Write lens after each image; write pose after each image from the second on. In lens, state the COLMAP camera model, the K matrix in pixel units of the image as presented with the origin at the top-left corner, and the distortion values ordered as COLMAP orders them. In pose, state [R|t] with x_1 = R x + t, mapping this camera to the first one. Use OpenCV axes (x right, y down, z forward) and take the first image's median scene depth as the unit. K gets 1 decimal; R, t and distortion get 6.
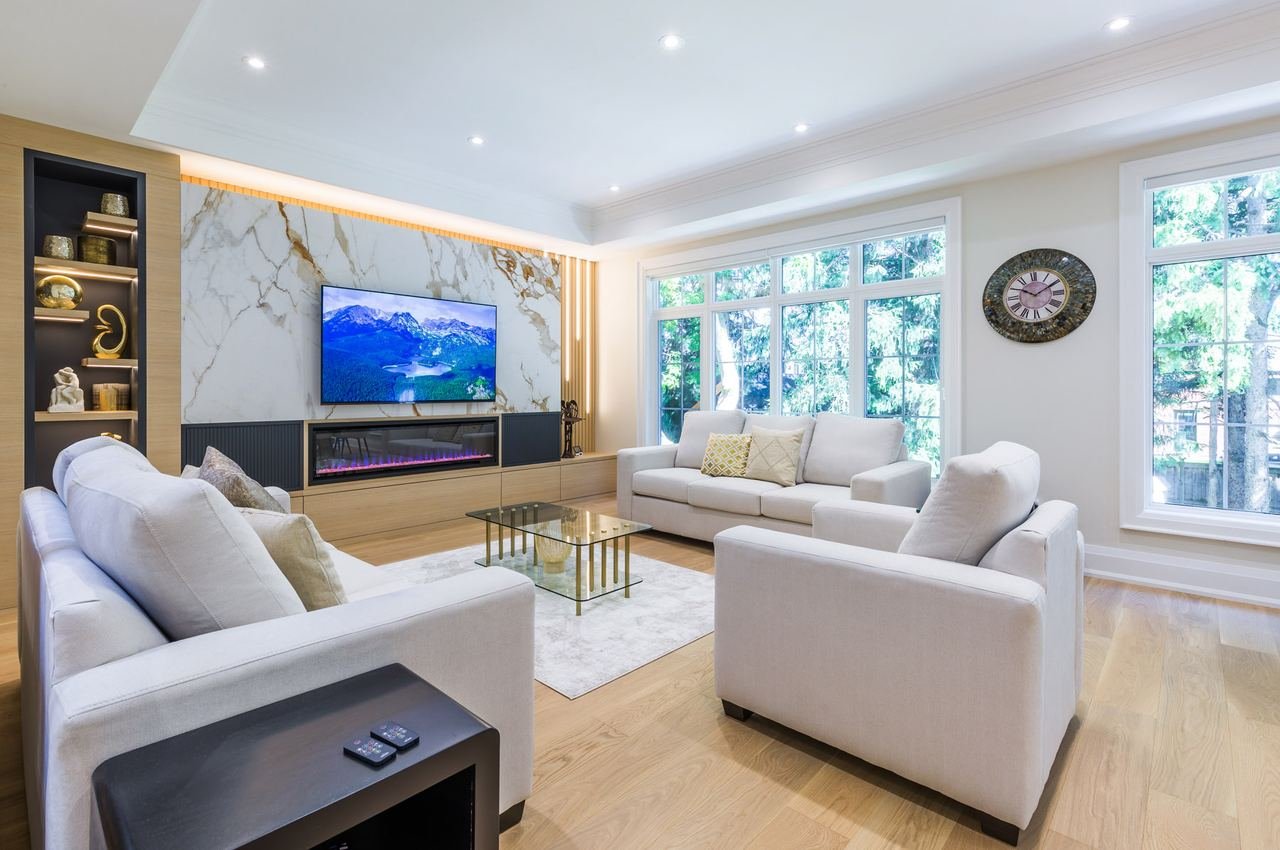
lens RADIAL K [[607.8, 0, 621.1], [0, 607.8, 393.9], [0, 0, 1]] dist [0.009755, -0.000915]
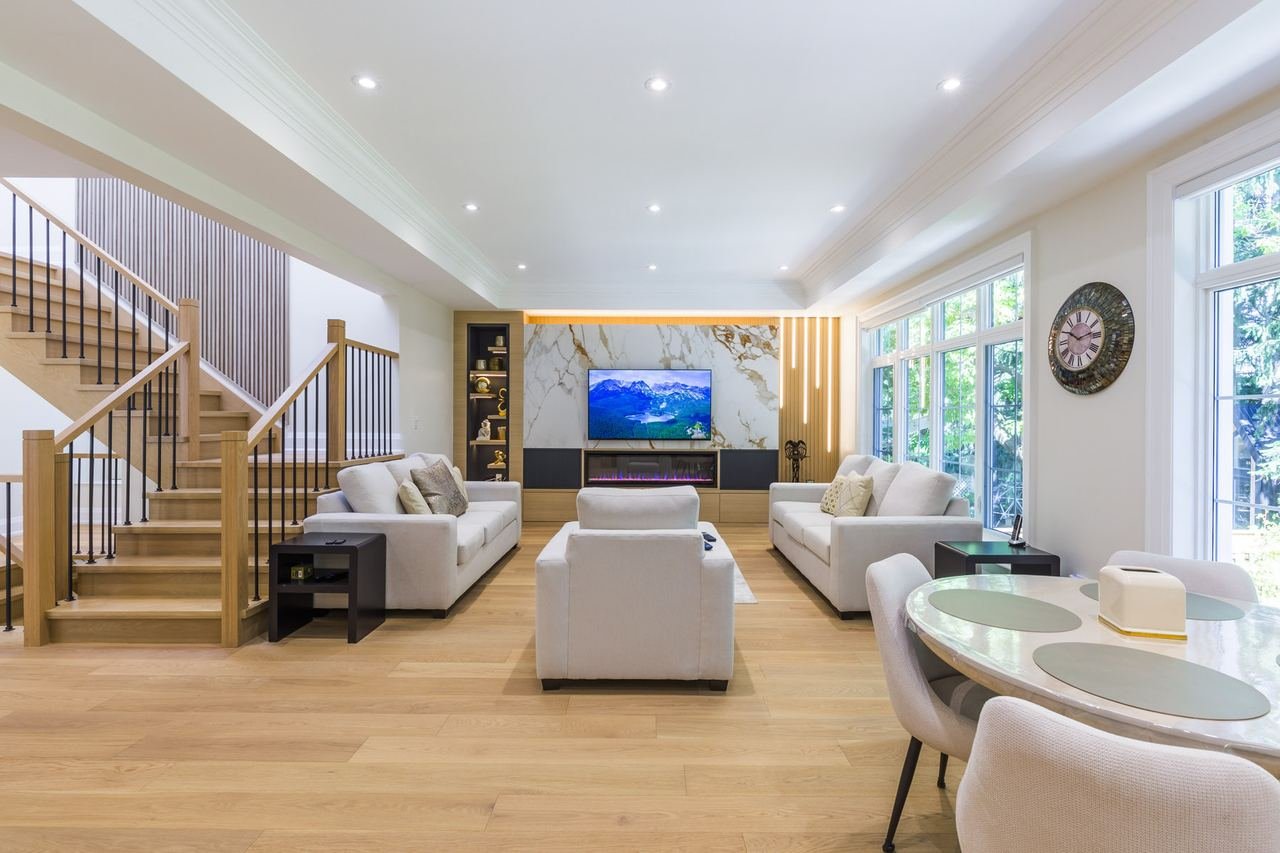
lens RADIAL K [[607.8, 0, 656.6], [0, 607.8, 423.1], [0, 0, 1]] dist [0.009755, -0.000915]
pose [[0.683029, 0.011594, -0.730299, 0.814430], [-0.009329, 0.999931, 0.007149, -0.039868], [0.730332, 0.001930, 0.683090, -0.015843]]
